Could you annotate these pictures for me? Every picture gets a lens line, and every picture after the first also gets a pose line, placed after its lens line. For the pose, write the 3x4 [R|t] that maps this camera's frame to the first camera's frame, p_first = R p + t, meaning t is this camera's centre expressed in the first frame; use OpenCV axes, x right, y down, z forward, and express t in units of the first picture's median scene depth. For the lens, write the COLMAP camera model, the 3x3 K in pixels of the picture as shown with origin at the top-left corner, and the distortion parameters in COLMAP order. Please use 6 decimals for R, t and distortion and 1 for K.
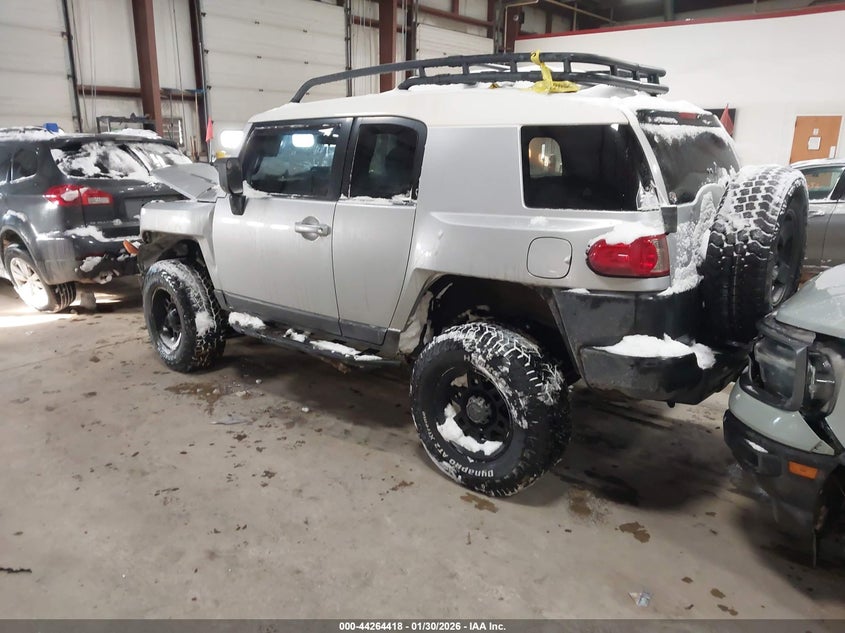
lens RADIAL K [[665.0, 0, 427.1], [0, 665.0, 319.0], [0, 0, 1]] dist [0.003610, -0.001552]
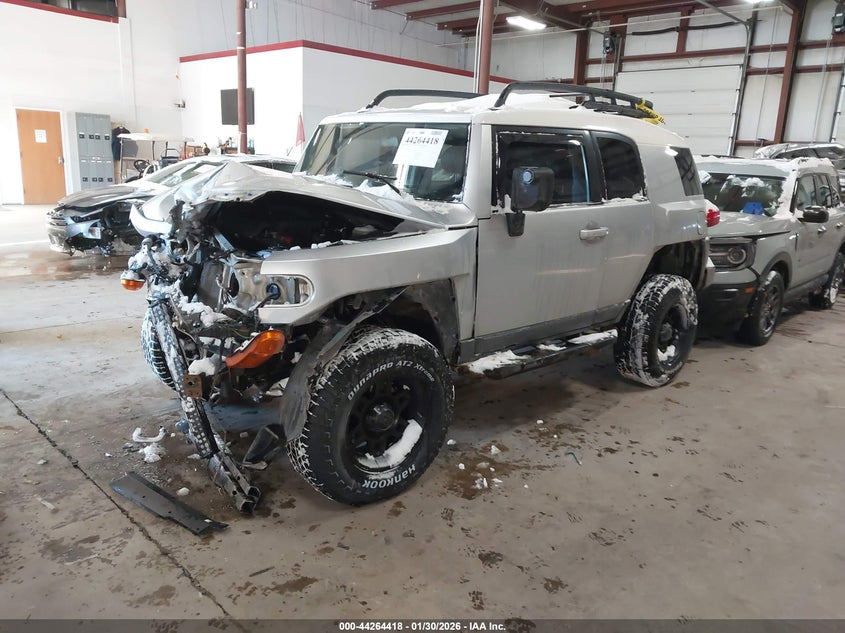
lens RADIAL K [[665.0, 0, 427.1], [0, 665.0, 319.0], [0, 0, 1]] dist [0.003610, -0.001552]
pose [[0.116394, -0.230732, 0.966031, -1.183479], [0.216059, 0.955231, 0.202120, -0.257899], [-0.969418, 0.185194, 0.161035, 1.039398]]
